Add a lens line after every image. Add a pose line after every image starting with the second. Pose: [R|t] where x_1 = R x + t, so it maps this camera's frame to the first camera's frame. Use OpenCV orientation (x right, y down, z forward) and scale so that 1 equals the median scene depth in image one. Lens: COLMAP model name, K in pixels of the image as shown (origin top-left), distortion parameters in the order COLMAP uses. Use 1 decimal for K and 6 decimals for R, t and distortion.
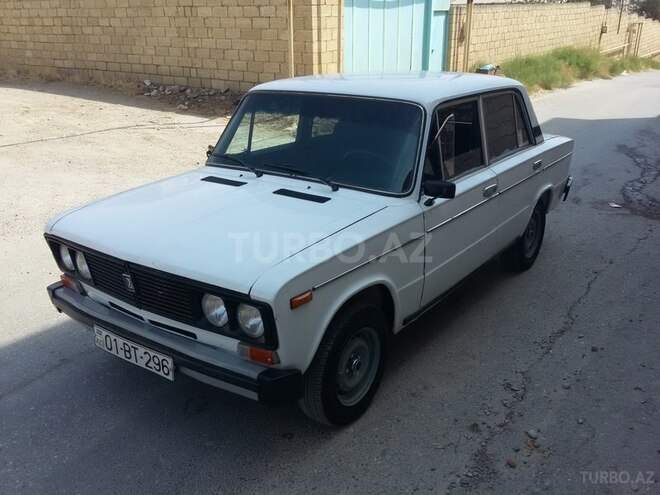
lens RADIAL K [[611.5, 0, 331.8], [0, 611.5, 247.8], [0, 0, 1]] dist [0.094777, -0.210405]
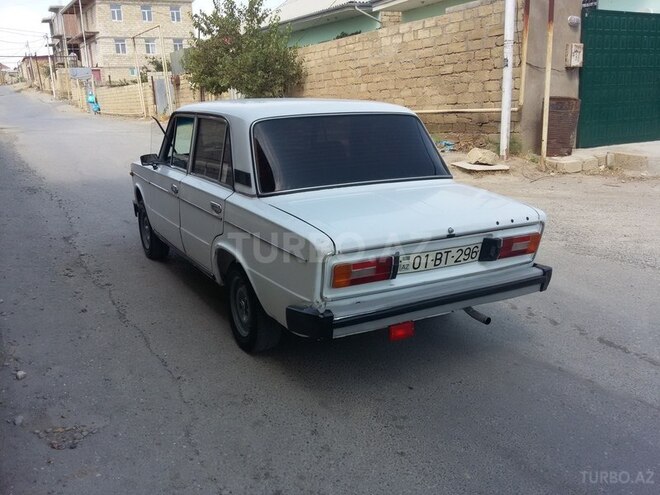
lens RADIAL K [[611.5, 0, 331.8], [0, 611.5, 247.8], [0, 0, 1]] dist [0.094777, -0.210405]
pose [[-0.437261, 0.226433, -0.870363, 0.400099], [-0.286836, 0.882128, 0.373598, -0.176554], [0.852366, 0.413011, -0.320771, 0.561616]]
